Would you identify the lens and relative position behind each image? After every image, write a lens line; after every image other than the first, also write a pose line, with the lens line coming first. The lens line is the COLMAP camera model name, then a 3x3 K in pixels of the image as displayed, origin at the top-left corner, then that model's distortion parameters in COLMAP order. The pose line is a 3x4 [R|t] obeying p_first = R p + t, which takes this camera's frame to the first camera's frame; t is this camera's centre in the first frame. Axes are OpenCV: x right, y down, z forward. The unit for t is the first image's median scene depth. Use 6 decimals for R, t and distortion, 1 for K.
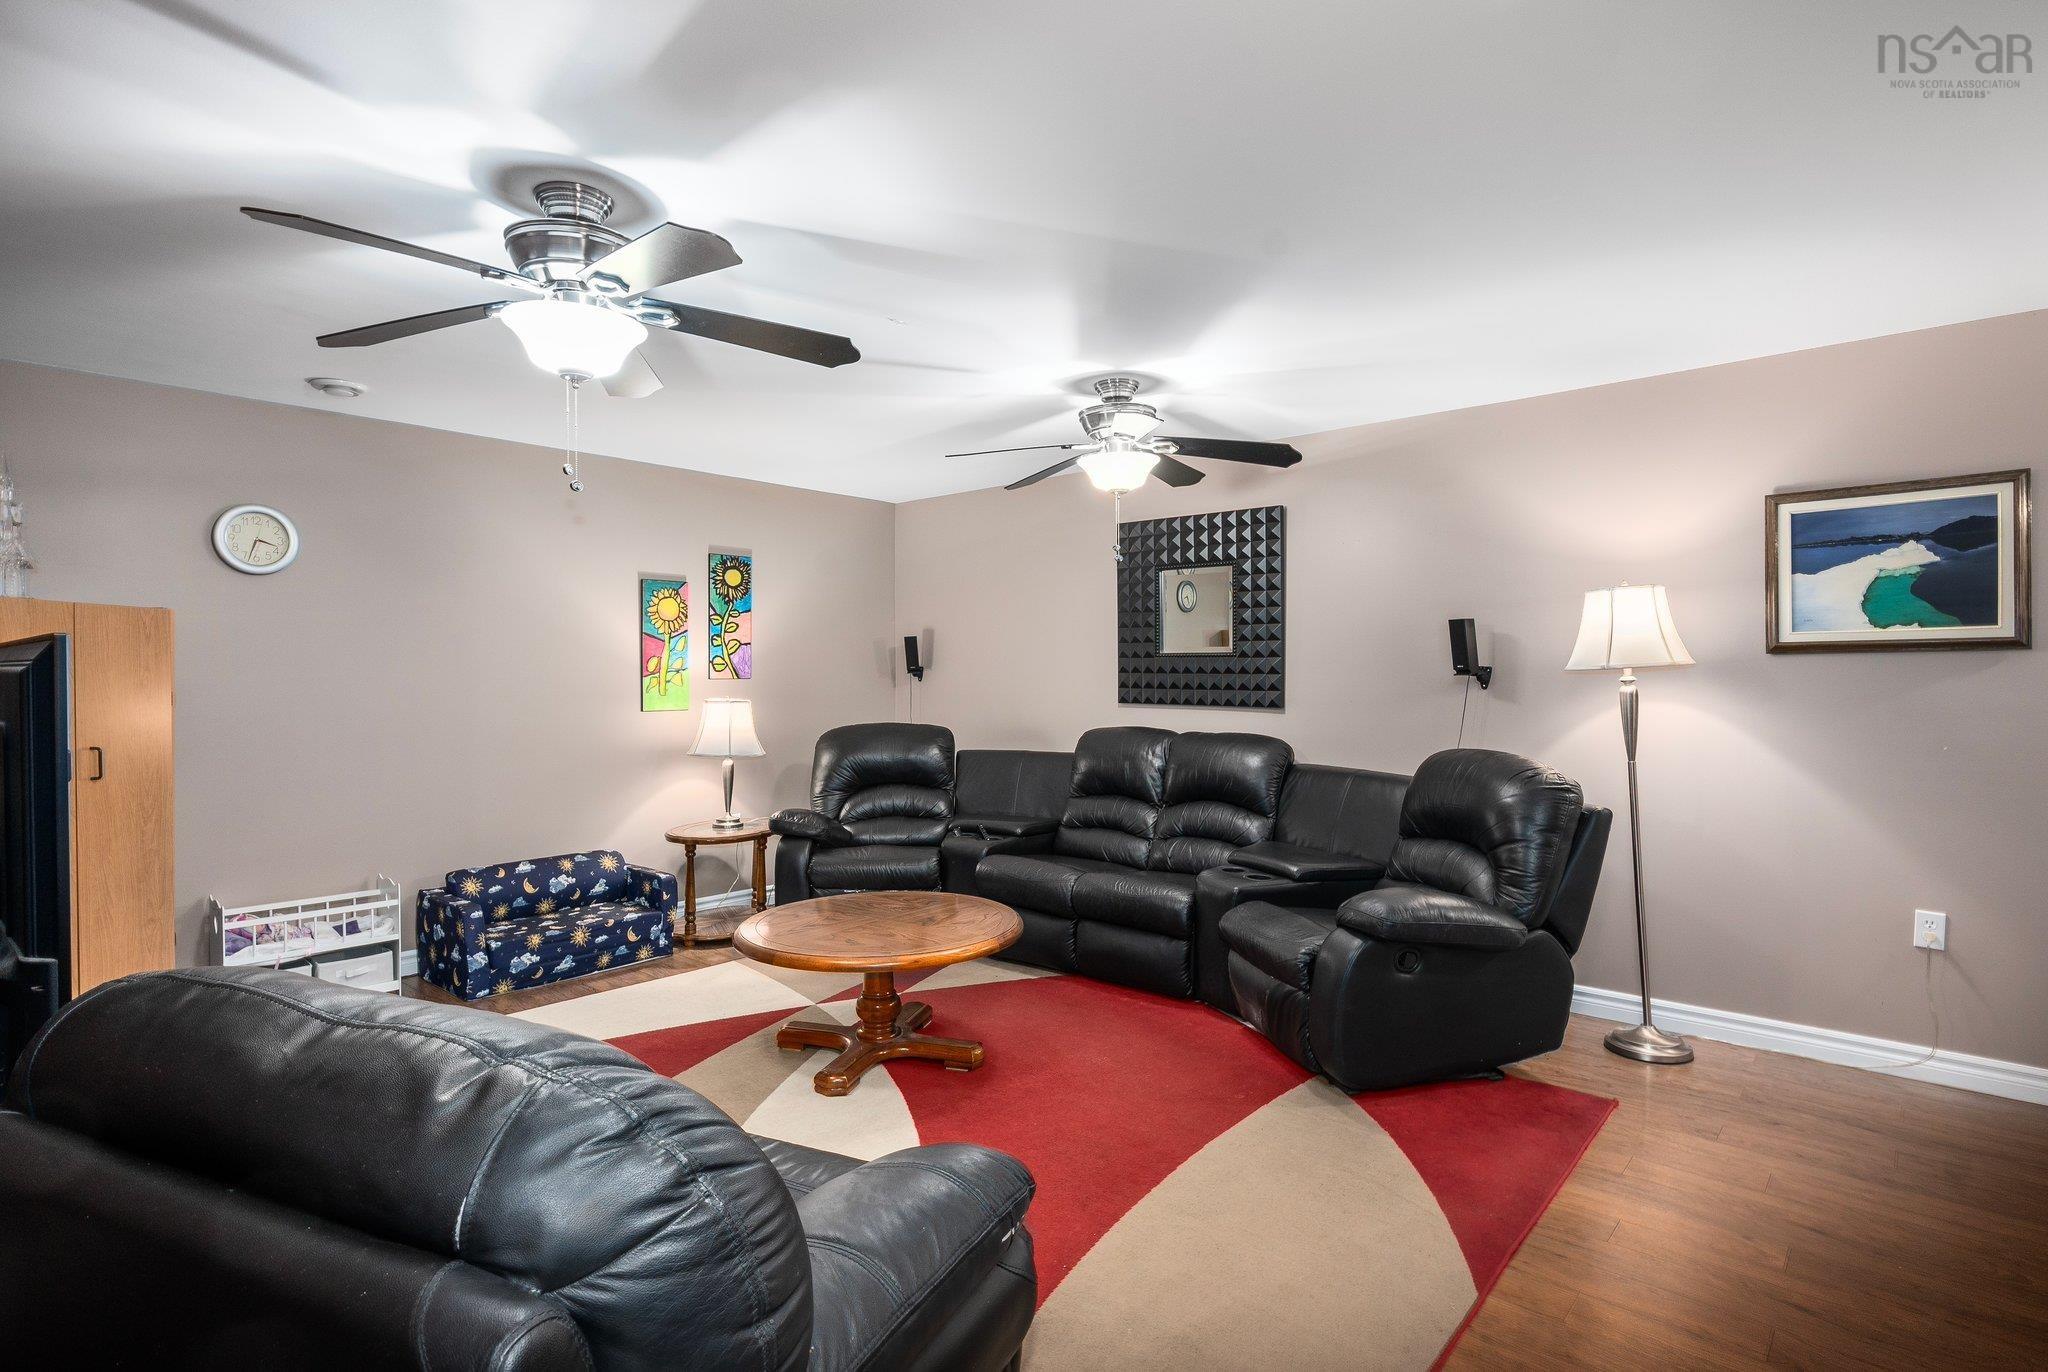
lens RADIAL K [[1029.8, 0, 1022.4], [0, 1029.8, 679.3], [0, 0, 1]] dist [-0.005152, -0.000122]
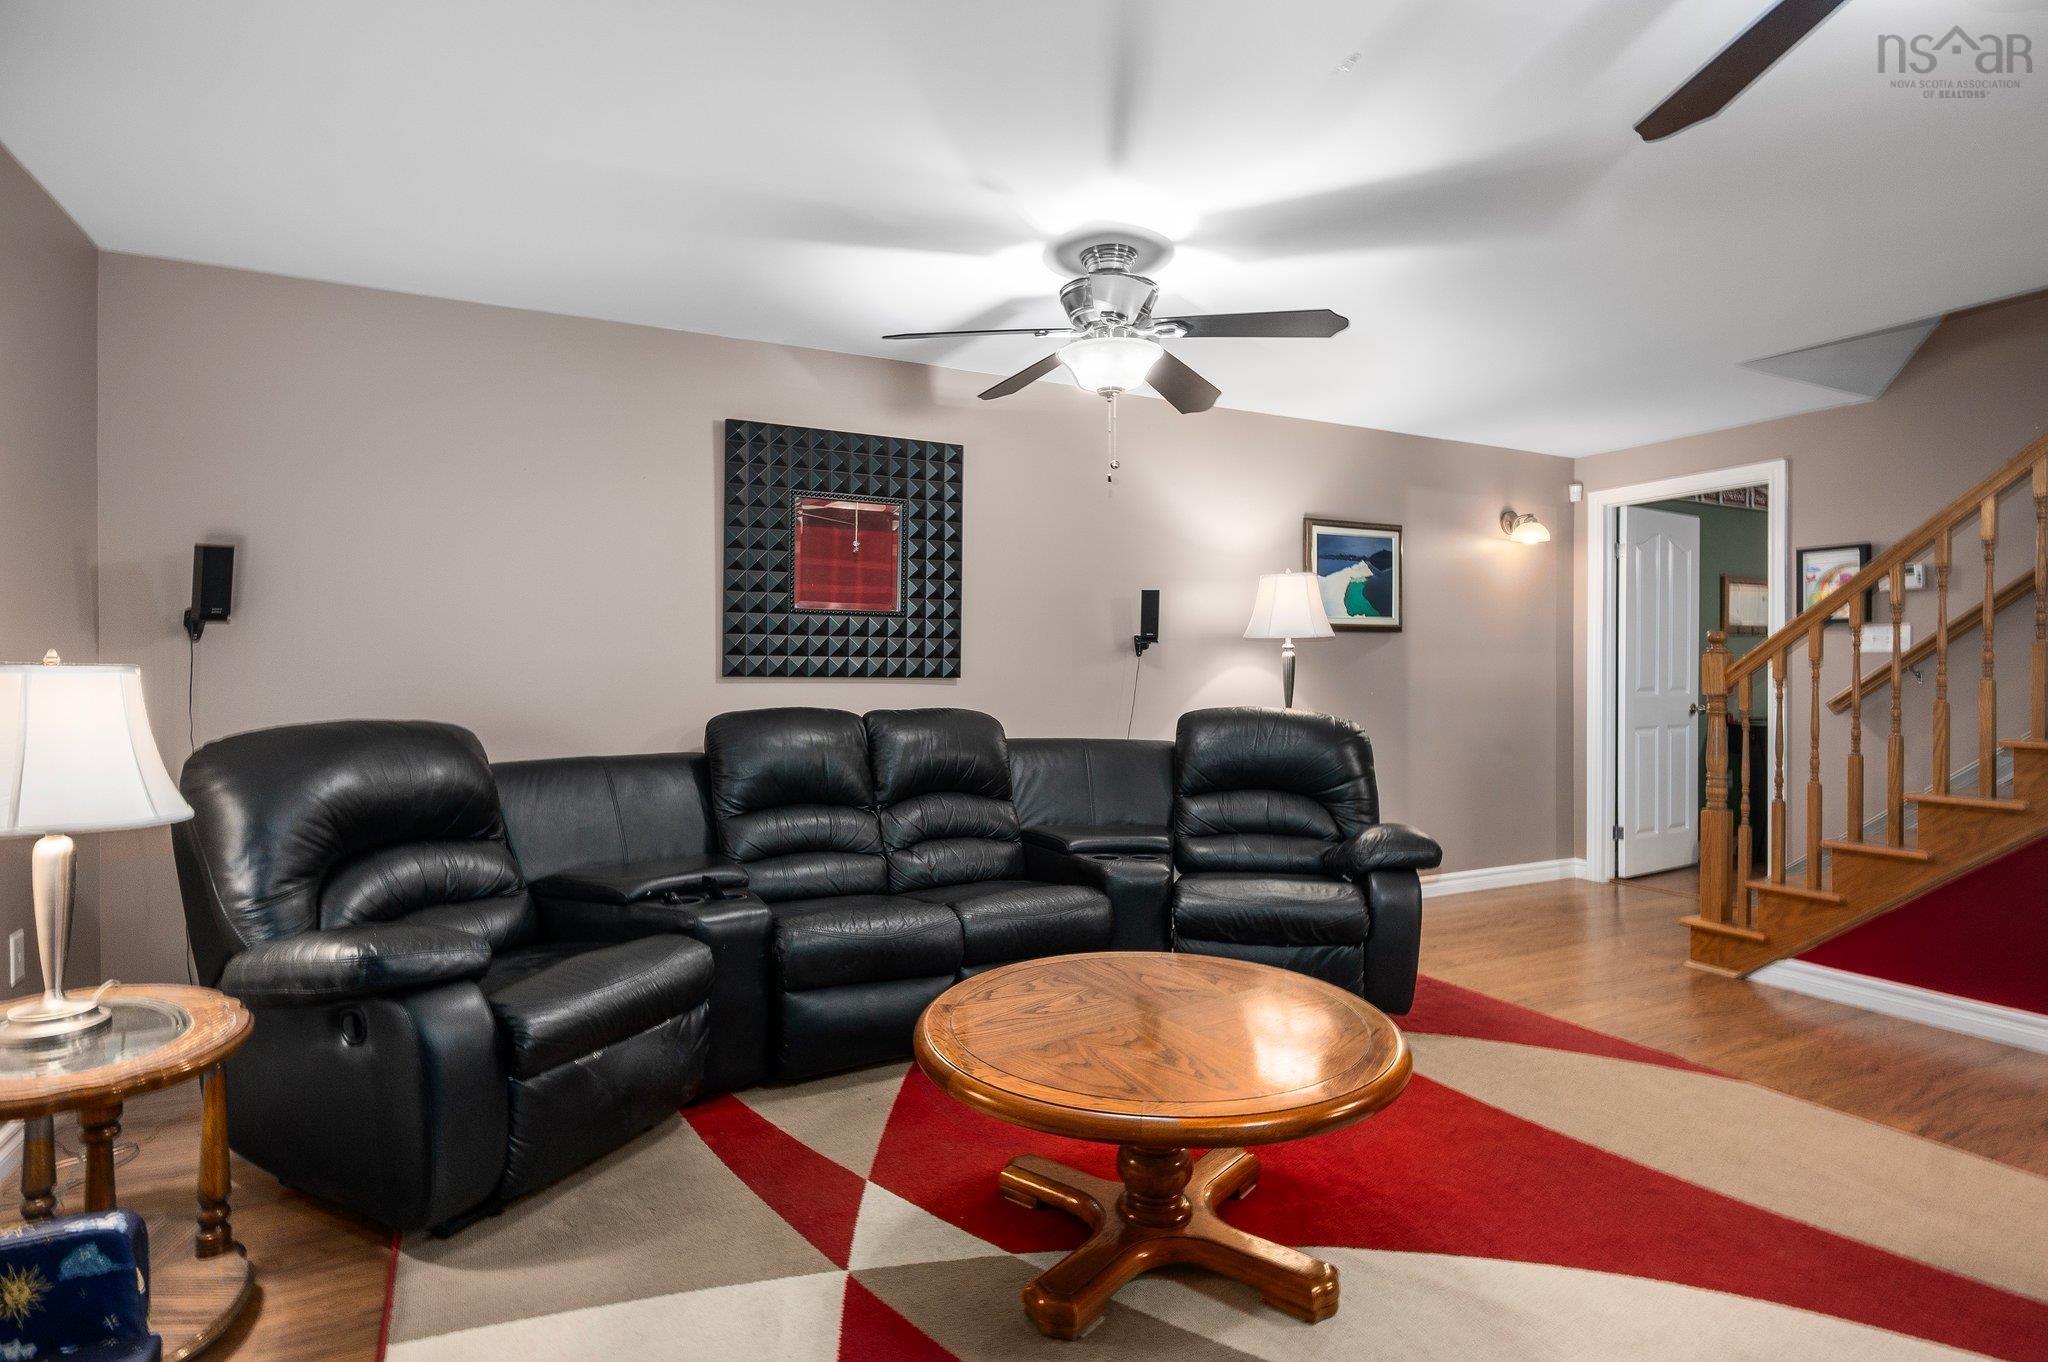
lens RADIAL K [[1029.8, 0, 1022.7], [0, 1029.8, 680.5], [0, 0, 1]] dist [-0.005152, -0.000122]
pose [[0.367410, -0.009069, 0.930015, -0.703850], [-0.001289, 0.999947, 0.010260, 0.027855], [-0.930058, -0.004969, 0.367378, 0.827141]]
